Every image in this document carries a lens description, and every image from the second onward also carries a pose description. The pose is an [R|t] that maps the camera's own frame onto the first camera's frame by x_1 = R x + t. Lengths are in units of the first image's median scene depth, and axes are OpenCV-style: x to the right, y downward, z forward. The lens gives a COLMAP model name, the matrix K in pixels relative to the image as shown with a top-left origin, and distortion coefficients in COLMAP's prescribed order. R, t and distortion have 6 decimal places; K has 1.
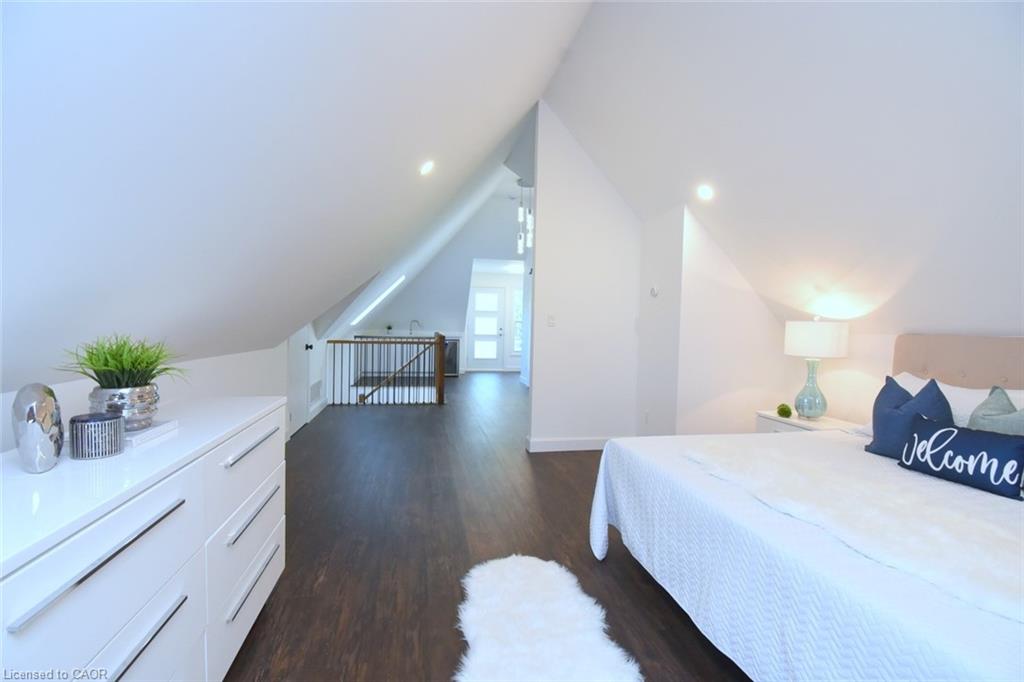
lens RADIAL K [[450.0, 0, 508.0], [0, 450.0, 342.2], [0, 0, 1]] dist [0.016806, -0.023763]
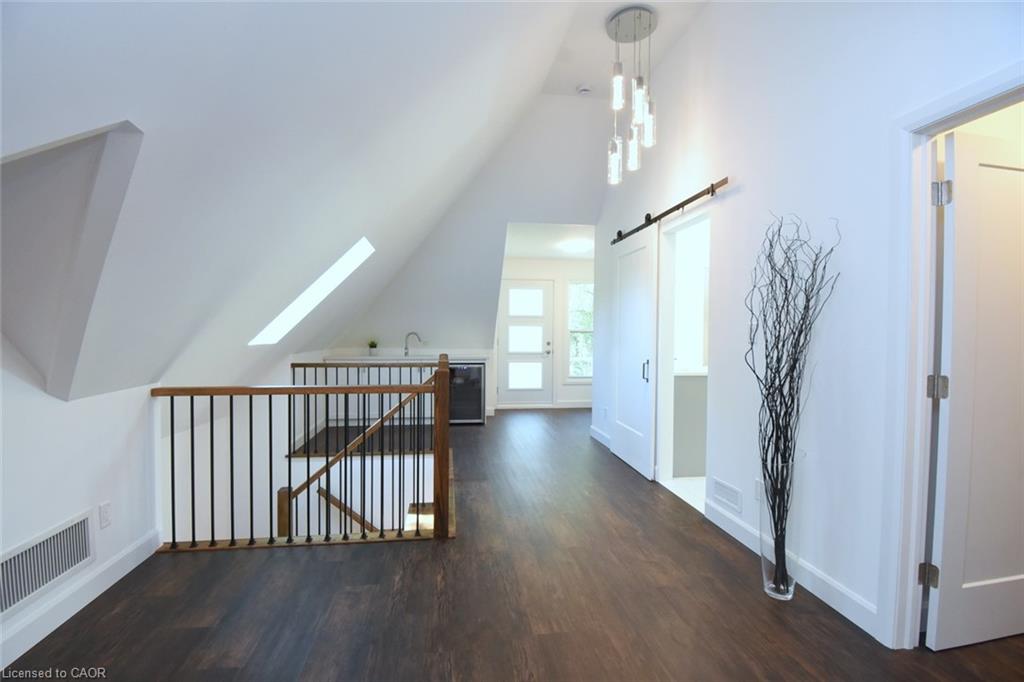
lens RADIAL K [[450.0, 0, 508.0], [0, 450.0, 342.2], [0, 0, 1]] dist [0.016806, -0.023763]
pose [[0.998085, -0.015877, -0.059792, -0.041085], [0.014647, 0.999673, -0.020956, -0.020951], [0.060105, 0.020041, 0.997991, 0.399629]]
